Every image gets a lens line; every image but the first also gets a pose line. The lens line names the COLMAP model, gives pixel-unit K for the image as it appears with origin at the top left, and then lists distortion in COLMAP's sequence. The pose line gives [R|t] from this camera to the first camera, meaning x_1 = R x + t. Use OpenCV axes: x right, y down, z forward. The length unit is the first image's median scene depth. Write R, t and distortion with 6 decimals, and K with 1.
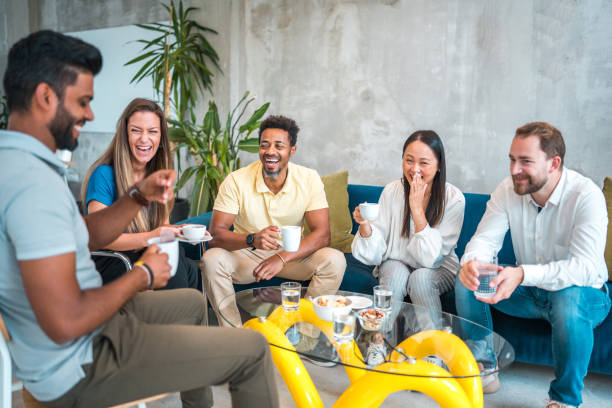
lens RADIAL K [[577.5, 0, 306.0], [0, 577.5, 204.0], [0, 0, 1]] dist [-0.120549, 0.005041]
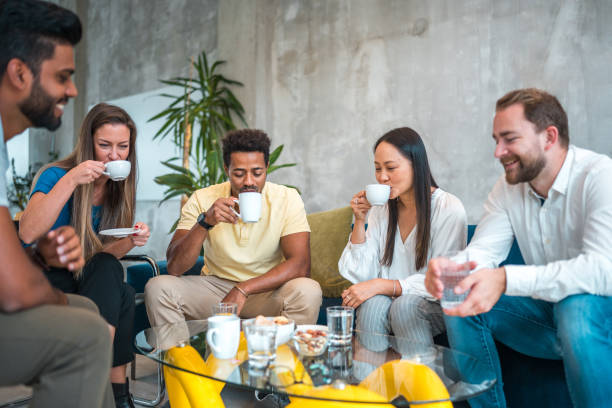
lens RADIAL K [[613.5, 0, 306.0], [0, 613.5, 204.0], [0, 0, 1]] dist [-0.115744, 0.017570]
pose [[0.988536, -0.024978, -0.148902, 0.104674], [-0.000222, 0.985979, -0.166871, 0.069541], [0.150982, 0.164991, 0.974670, 0.078369]]
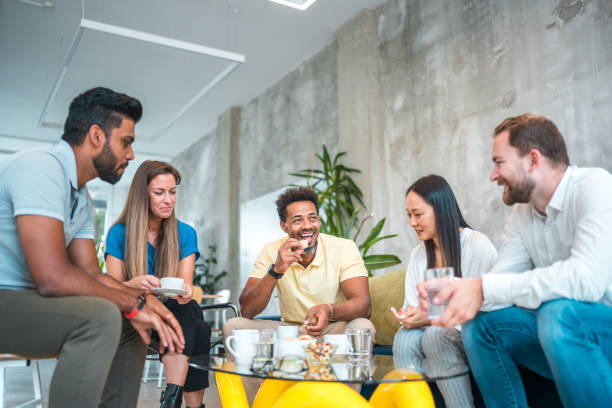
lens RADIAL K [[592.5, 0, 294.5], [0, 592.5, 203.1], [0, 0, 1]] dist [-0.111194, 0.026399]
pose [[0.894809, -0.117565, -0.430692, 0.220196], [-0.033789, 0.944104, -0.327910, 0.125754], [0.445169, 0.307970, 0.840821, 0.069883]]
